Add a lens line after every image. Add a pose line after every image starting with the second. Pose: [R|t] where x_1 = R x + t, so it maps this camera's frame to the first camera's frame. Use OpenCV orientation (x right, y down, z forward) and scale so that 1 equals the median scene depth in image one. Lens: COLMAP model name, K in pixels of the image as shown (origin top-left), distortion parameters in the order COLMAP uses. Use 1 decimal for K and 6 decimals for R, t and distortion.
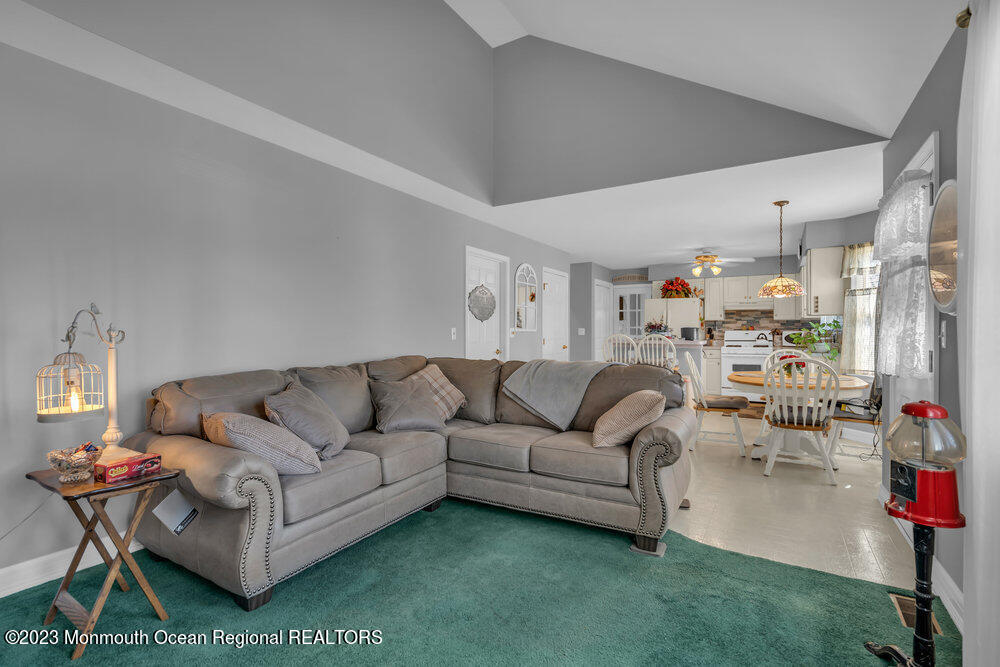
lens RADIAL K [[463.6, 0, 500.0], [0, 463.6, 333.5], [0, 0, 1]] dist [-0.000617, -0.000071]
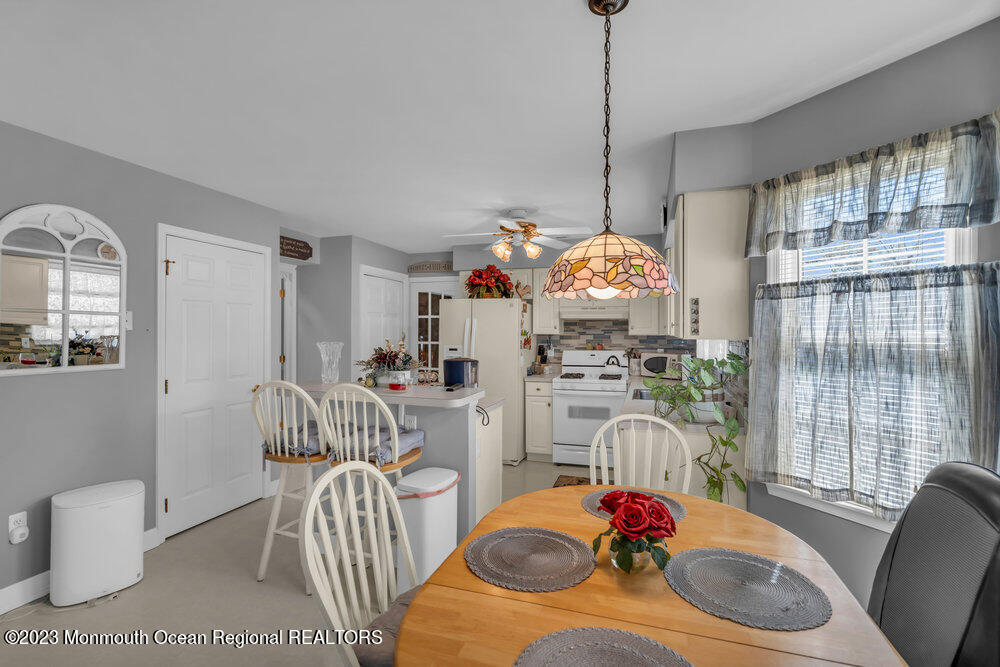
lens RADIAL K [[463.6, 0, 500.0], [0, 463.6, 333.5], [0, 0, 1]] dist [-0.000617, -0.000071]
pose [[0.974078, 0.003179, 0.226191, 0.263486], [-0.003085, 0.999995, -0.000765, -0.030207], [-0.226192, 0.000048, 0.974083, 0.401960]]
